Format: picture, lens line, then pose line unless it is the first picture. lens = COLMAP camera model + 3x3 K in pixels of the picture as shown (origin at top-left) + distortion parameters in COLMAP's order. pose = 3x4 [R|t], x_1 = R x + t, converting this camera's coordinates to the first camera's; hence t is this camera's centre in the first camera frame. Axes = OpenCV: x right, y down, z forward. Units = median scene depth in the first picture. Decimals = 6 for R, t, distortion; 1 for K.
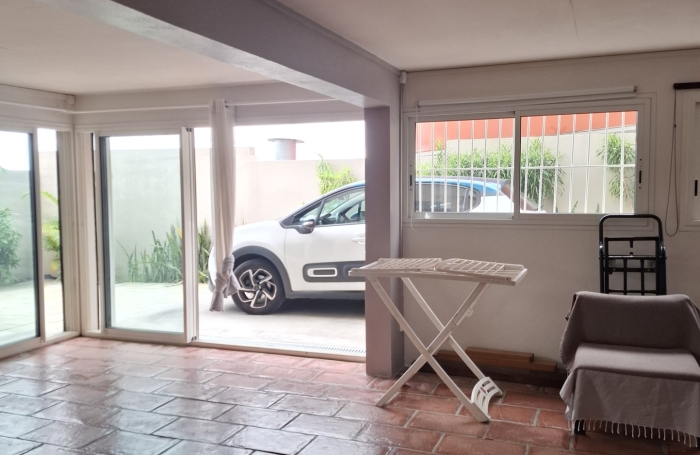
lens RADIAL K [[638.3, 0, 350.0], [0, 638.3, 227.5], [0, 0, 1]] dist [0.142302, -0.238309]
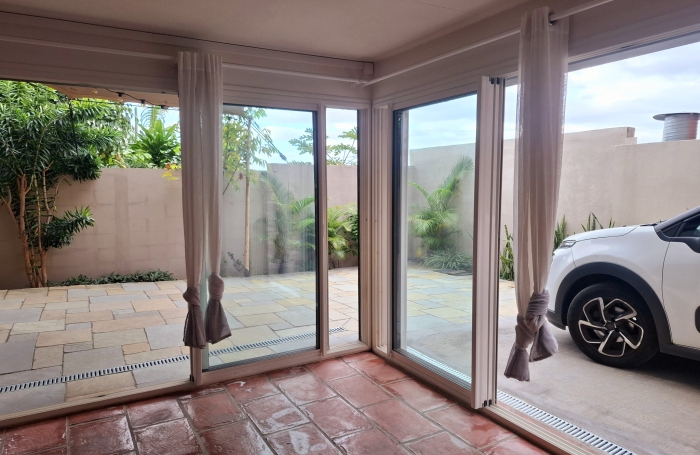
lens RADIAL K [[501.4, 0, 345.5], [0, 501.4, 232.9], [0, 0, 1]] dist [0.088301, -0.094696]
pose [[0.778322, 0.064959, -0.624496, -0.040654], [-0.042507, 0.997803, 0.050812, -0.020962], [0.626424, -0.013003, 0.779374, 0.492726]]
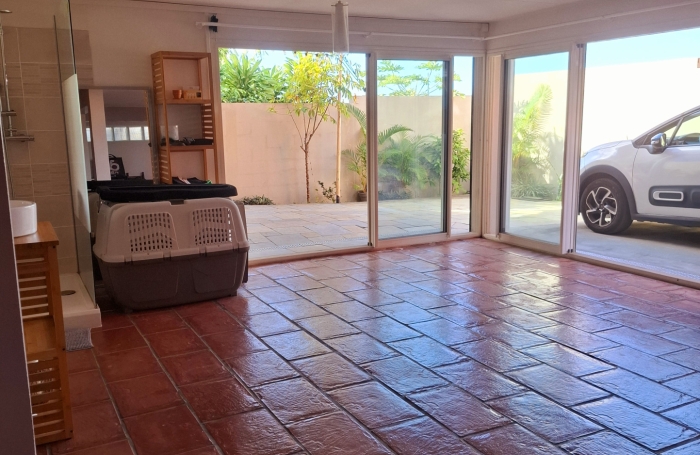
lens RADIAL K [[638.3, 0, 350.0], [0, 638.3, 227.5], [0, 0, 1]] dist [0.142302, -0.238309]
pose [[0.759058, 0.105640, -0.642395, 0.152612], [-0.033387, 0.991765, 0.123643, 0.015807], [0.650166, -0.072405, 0.756334, -0.022454]]
